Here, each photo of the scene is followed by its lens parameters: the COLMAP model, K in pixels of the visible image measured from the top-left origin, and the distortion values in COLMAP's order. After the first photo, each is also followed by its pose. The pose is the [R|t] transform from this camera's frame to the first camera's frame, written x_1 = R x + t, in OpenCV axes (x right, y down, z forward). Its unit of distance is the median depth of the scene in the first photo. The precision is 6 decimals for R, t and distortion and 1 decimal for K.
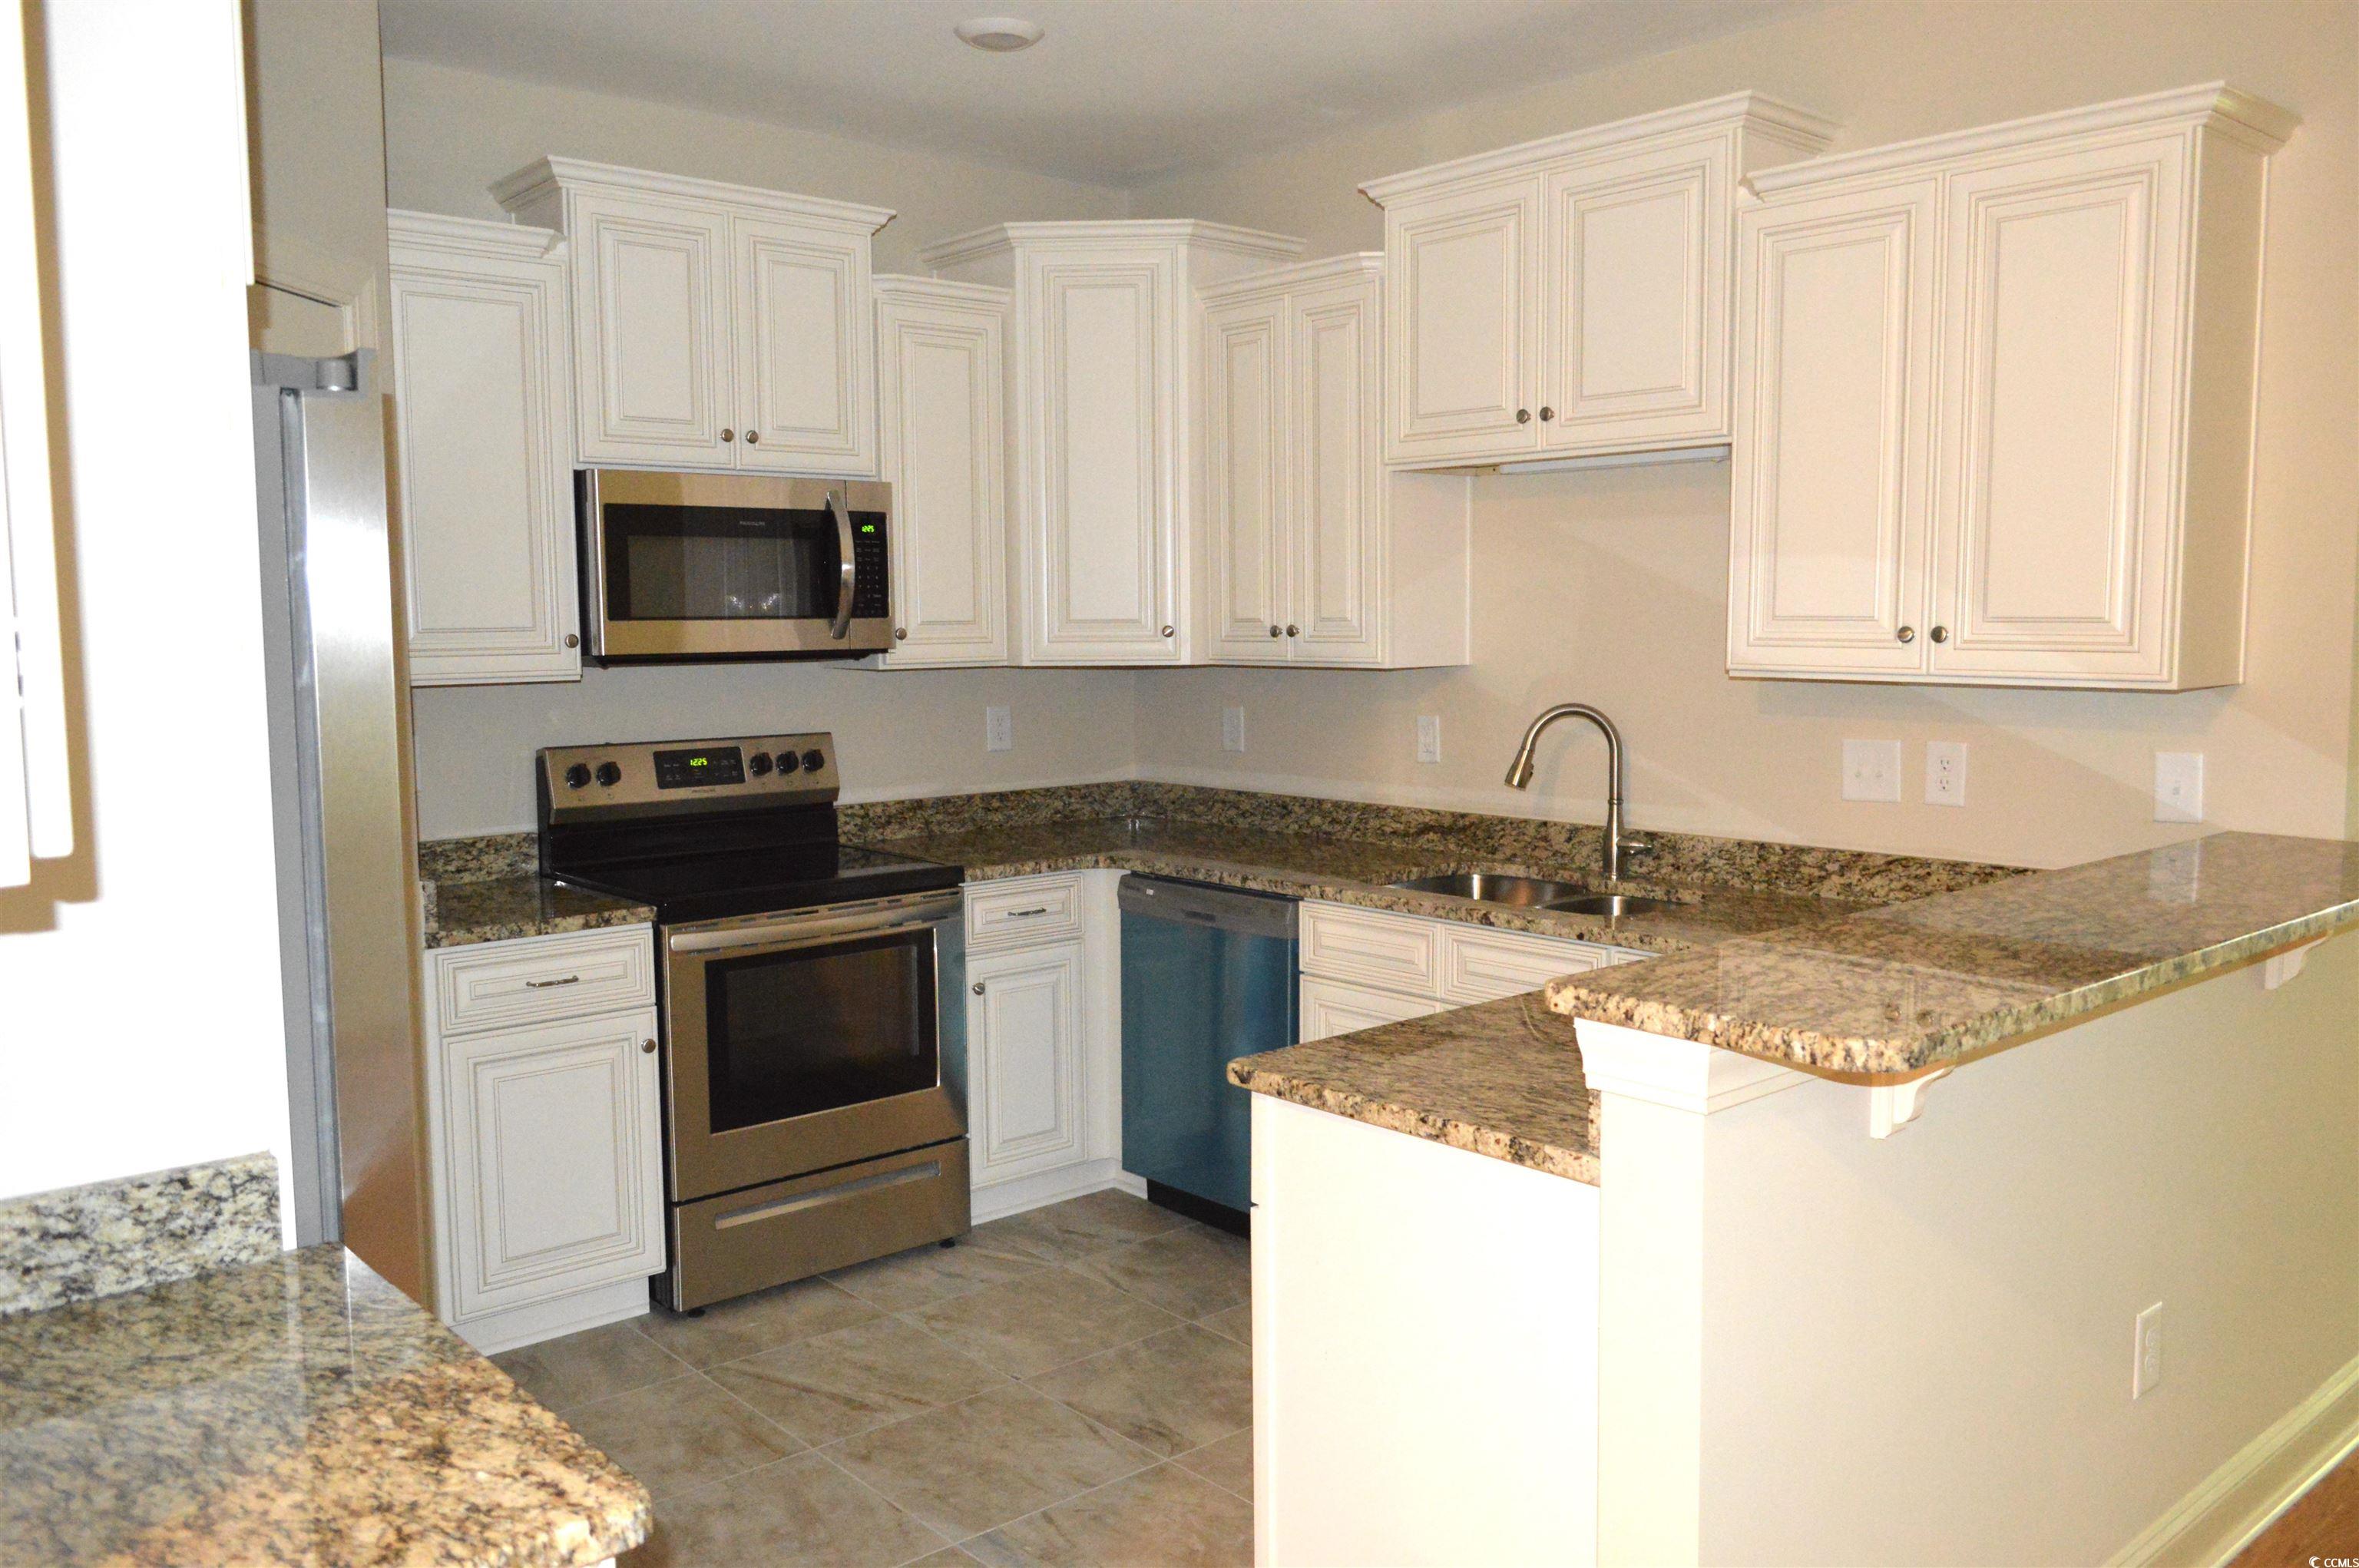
lens RADIAL K [[1861.9, 0, 1179.5], [0, 1861.9, 784.0], [0, 0, 1]] dist [-0.018119, 0.006346]
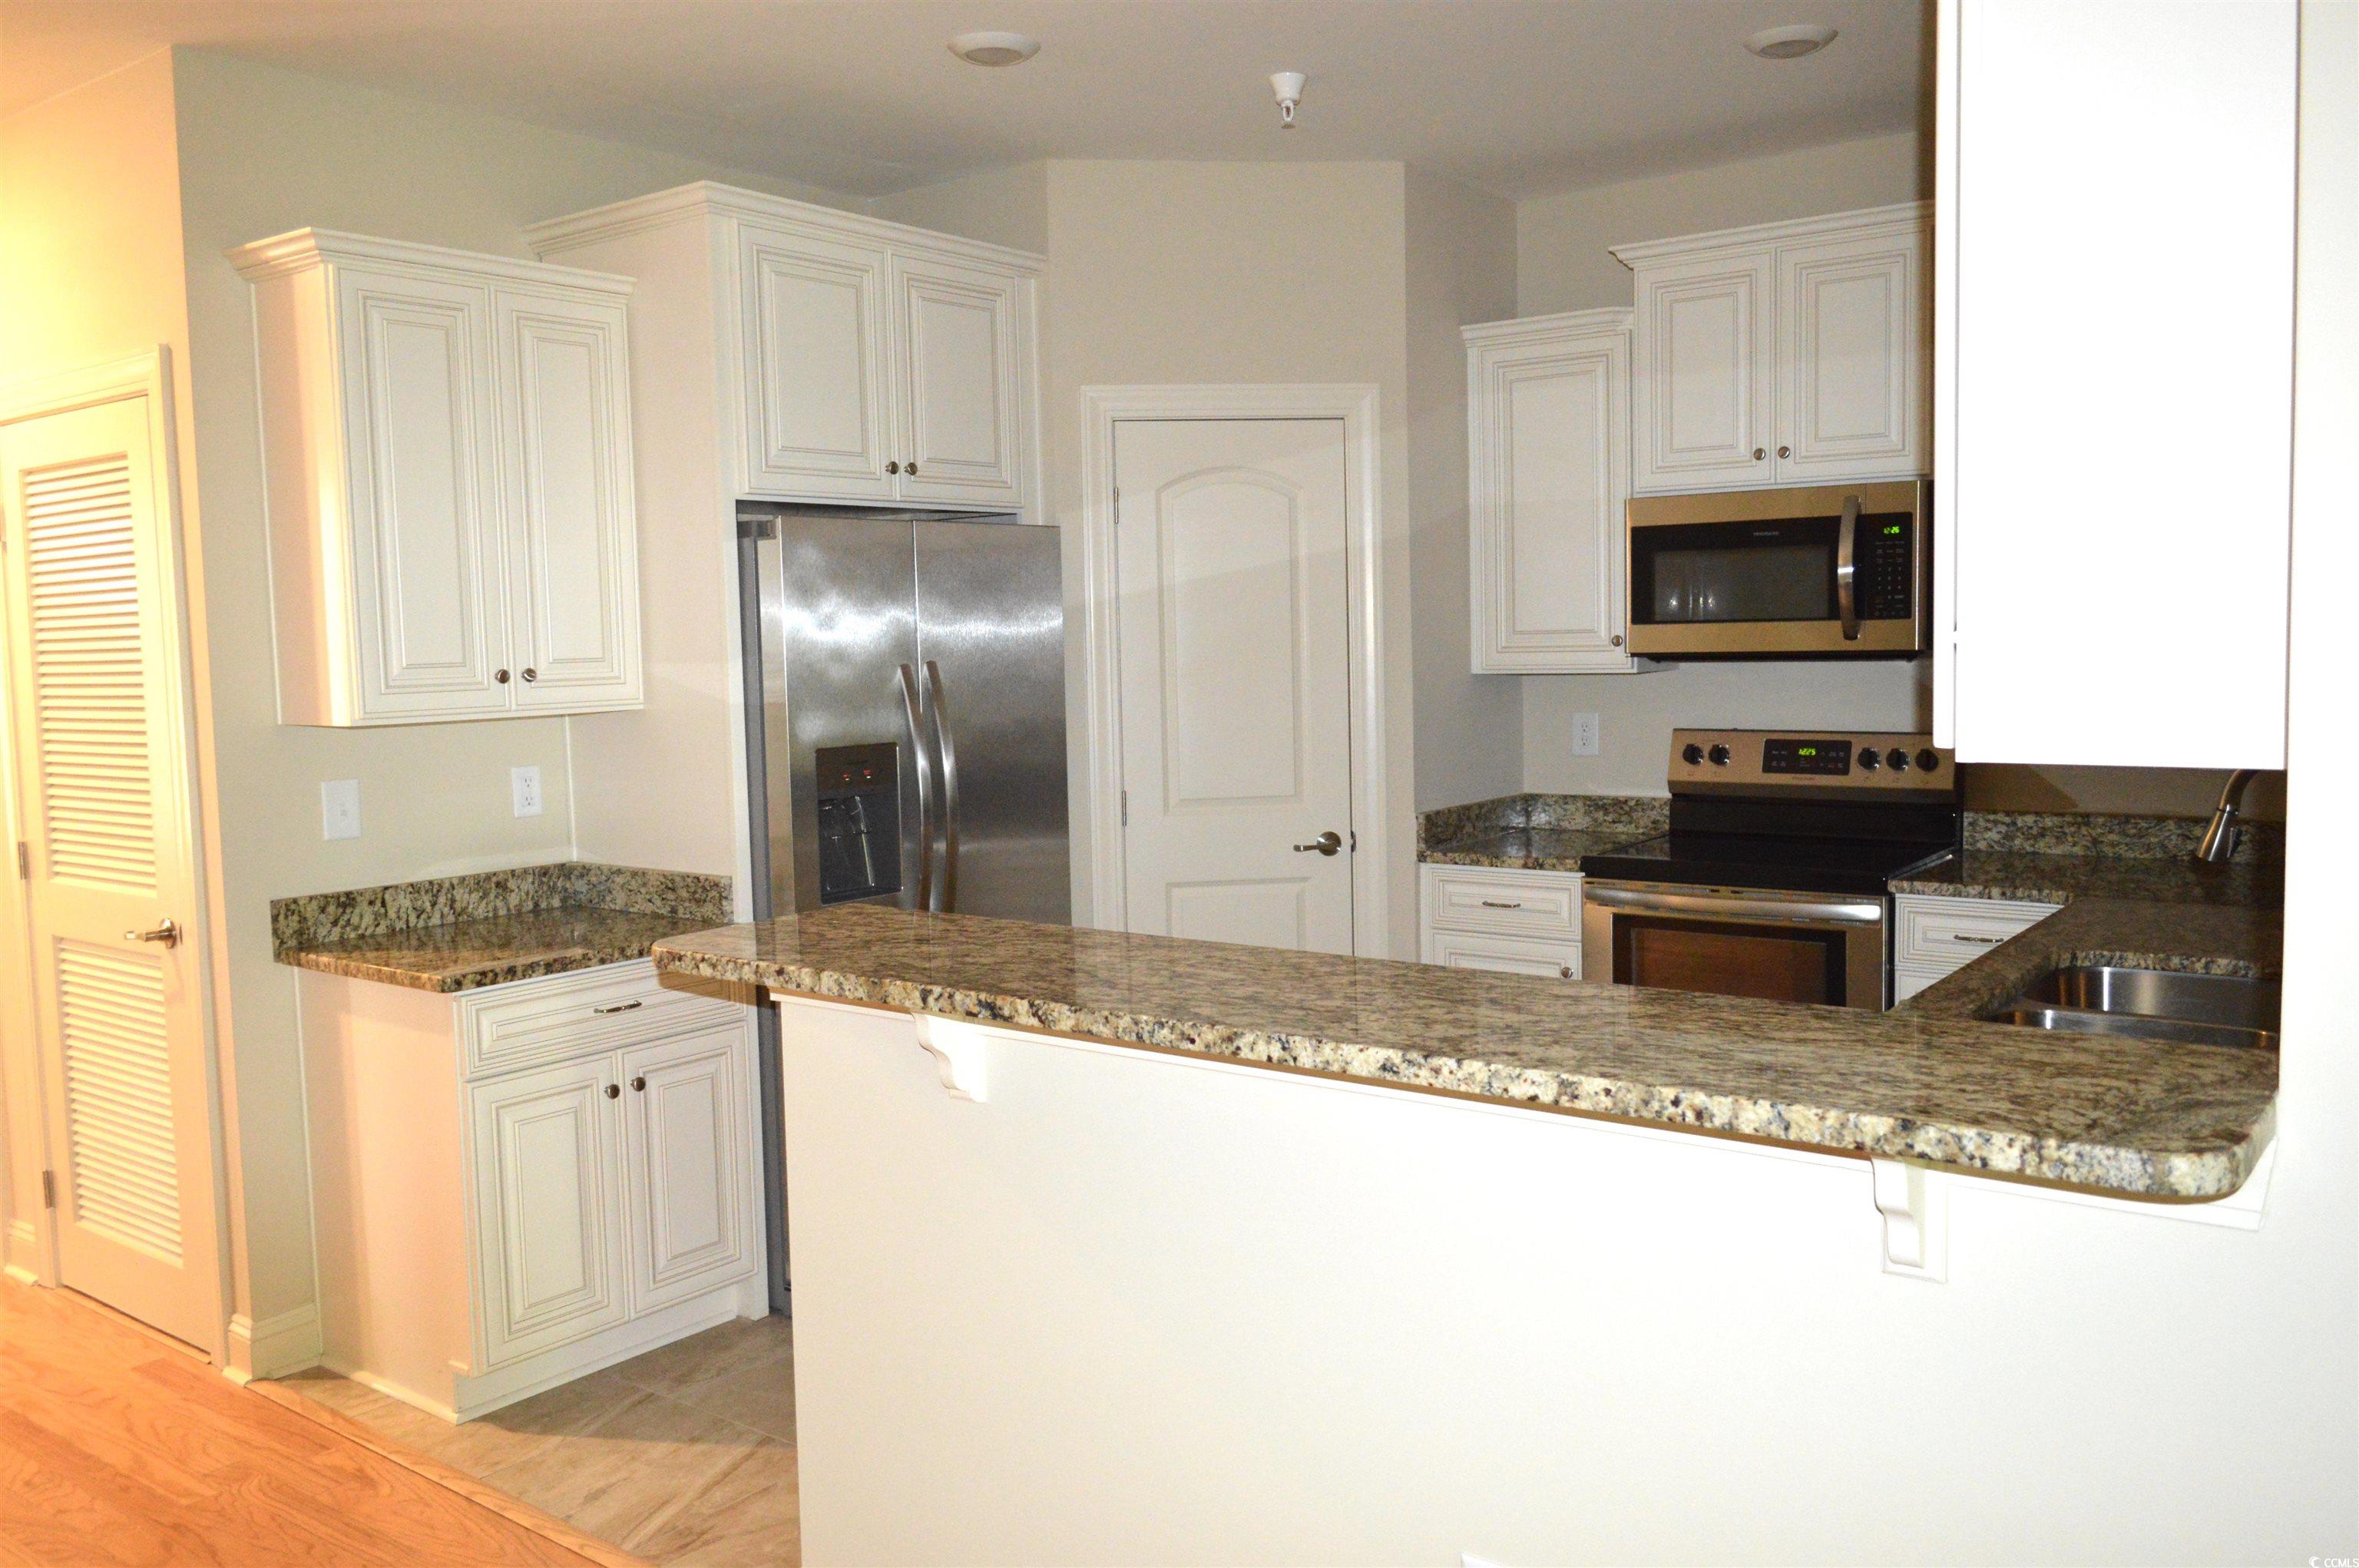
lens RADIAL K [[1850.5, 0, 1179.5], [0, 1850.5, 784.0], [0, 0, 1]] dist [-0.009337, 0.001466]
pose [[0.196167, 0.085901, -0.976801, 0.752323], [-0.068052, 0.994946, 0.073830, -0.049685], [0.978206, 0.051990, 0.201022, 0.442696]]
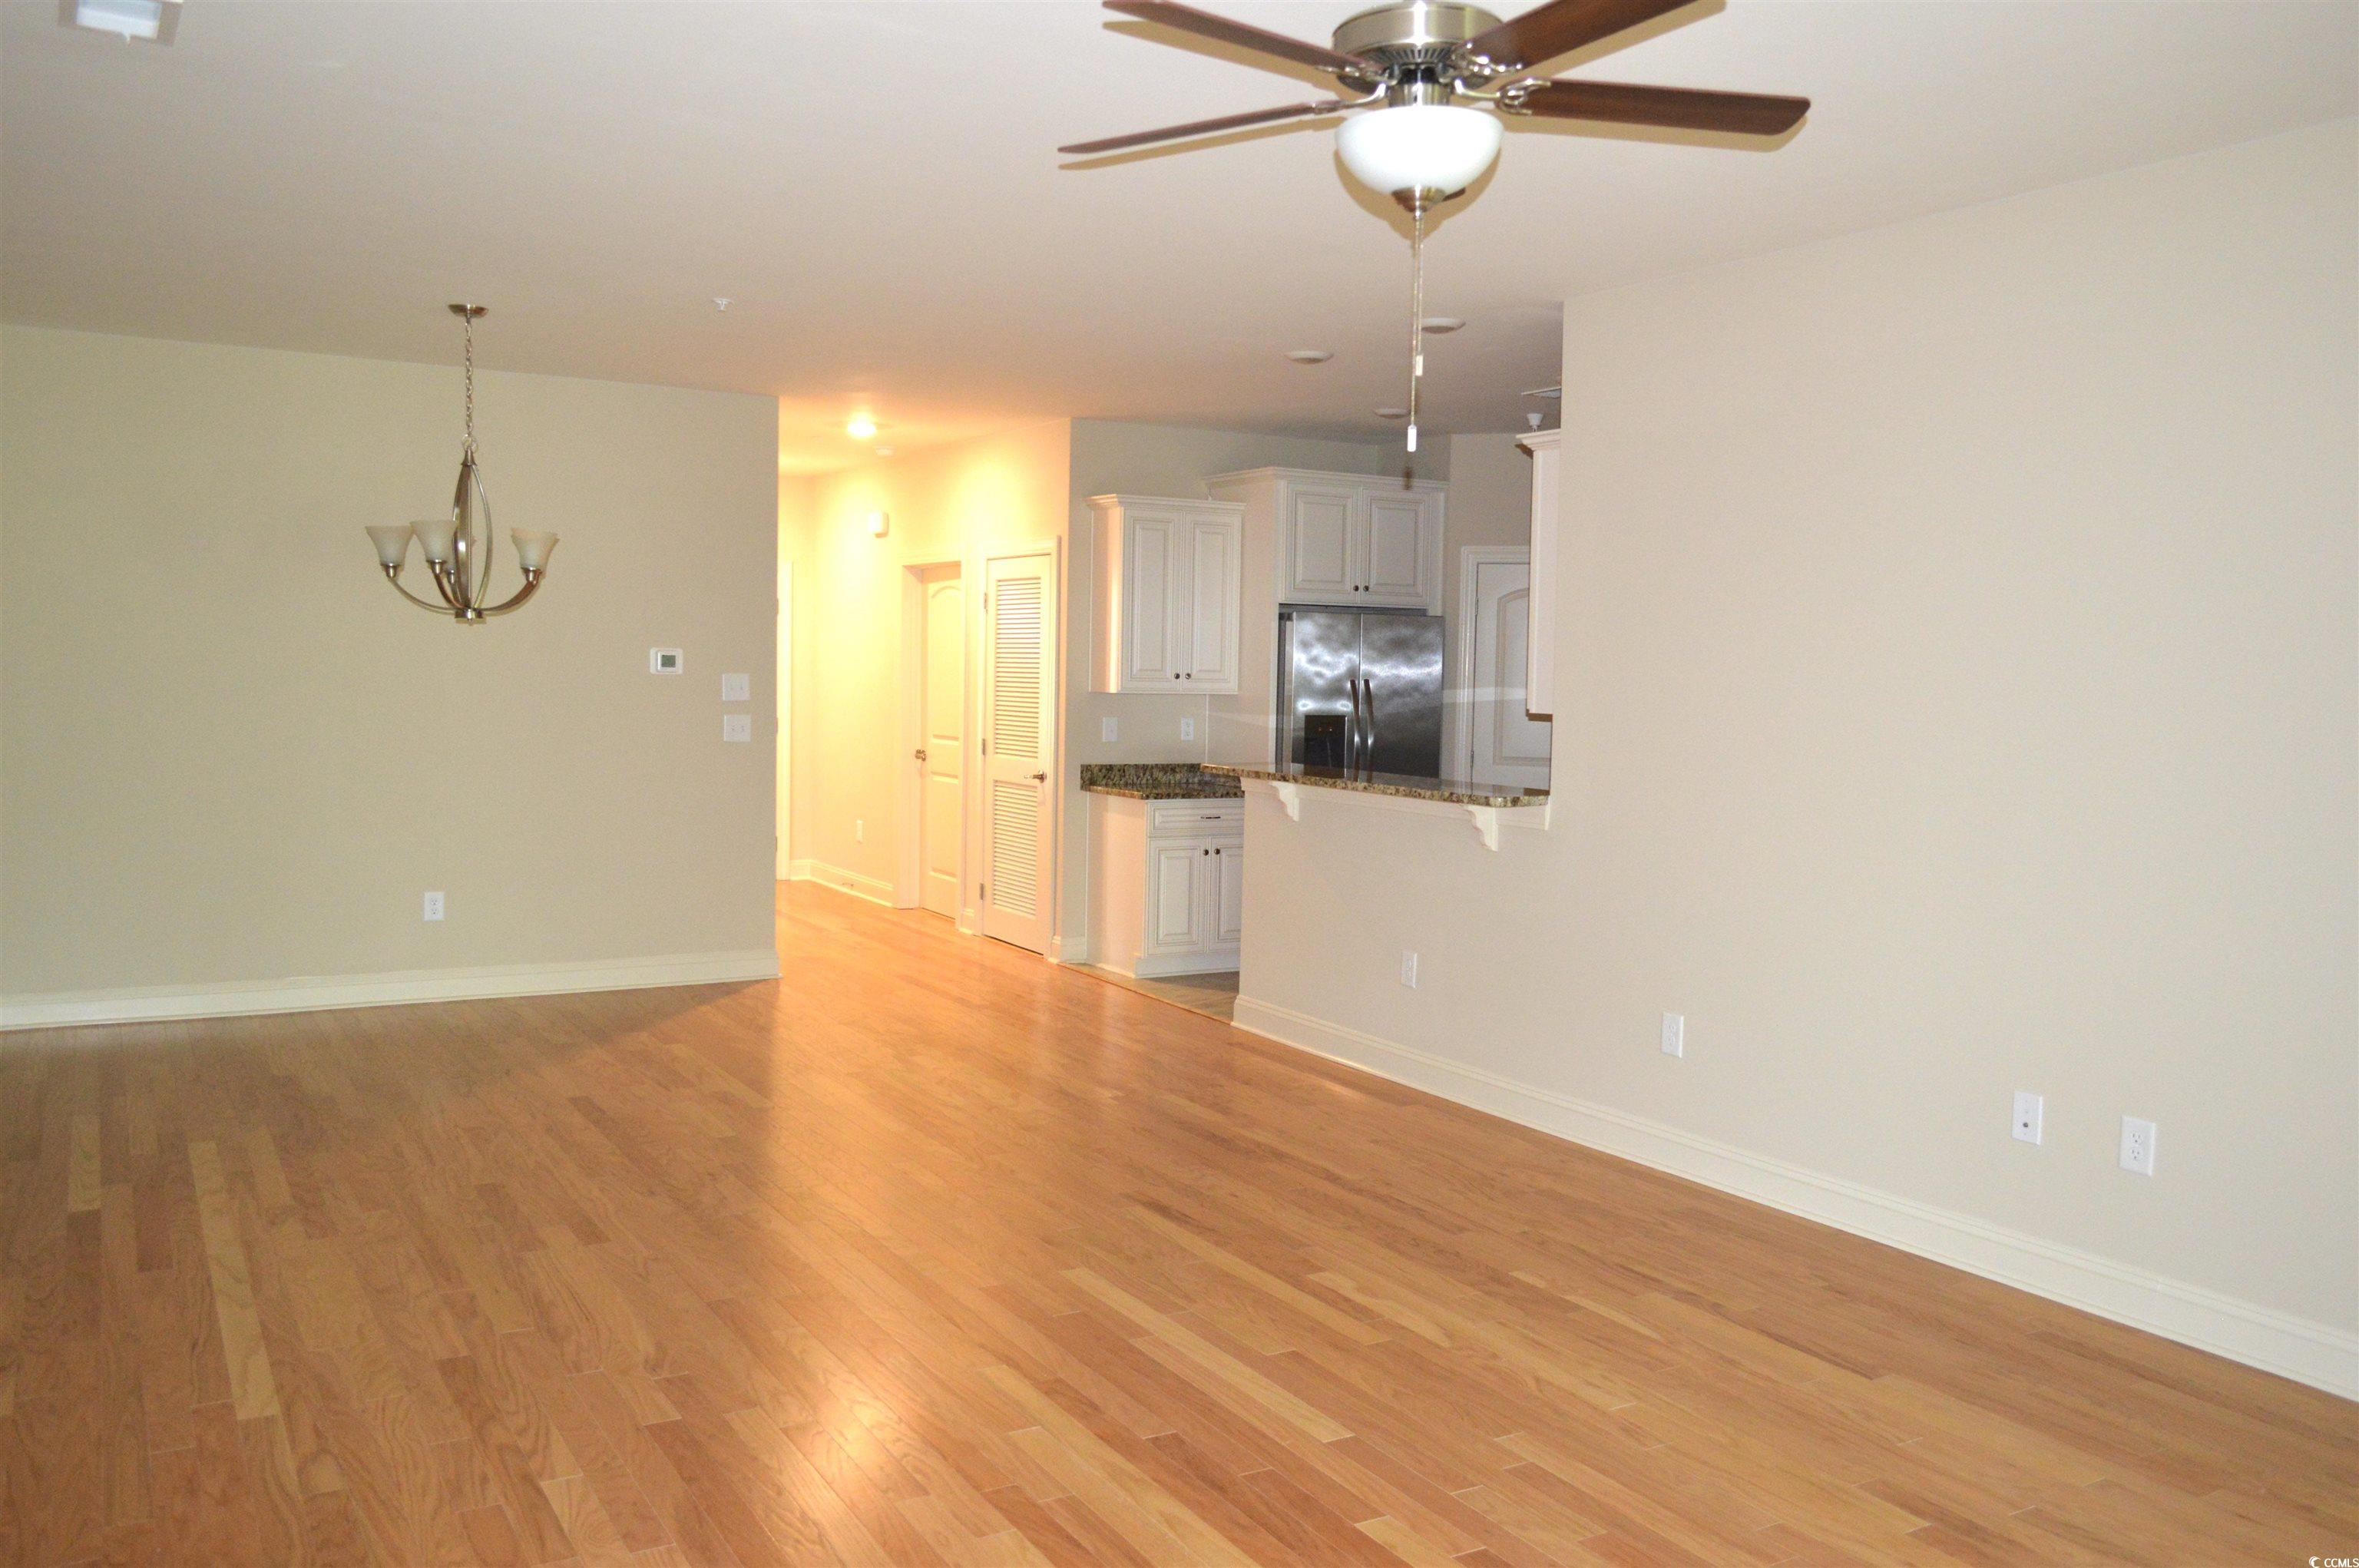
lens RADIAL K [[1850.5, 0, 1179.5], [0, 1850.5, 784.0], [0, 0, 1]] dist [-0.009337, 0.001466]
pose [[-0.196211, 0.067747, -0.978219, 1.887332], [-0.107436, 0.990119, 0.090120, -0.081888], [0.974658, 0.122779, -0.186994, 0.713165]]
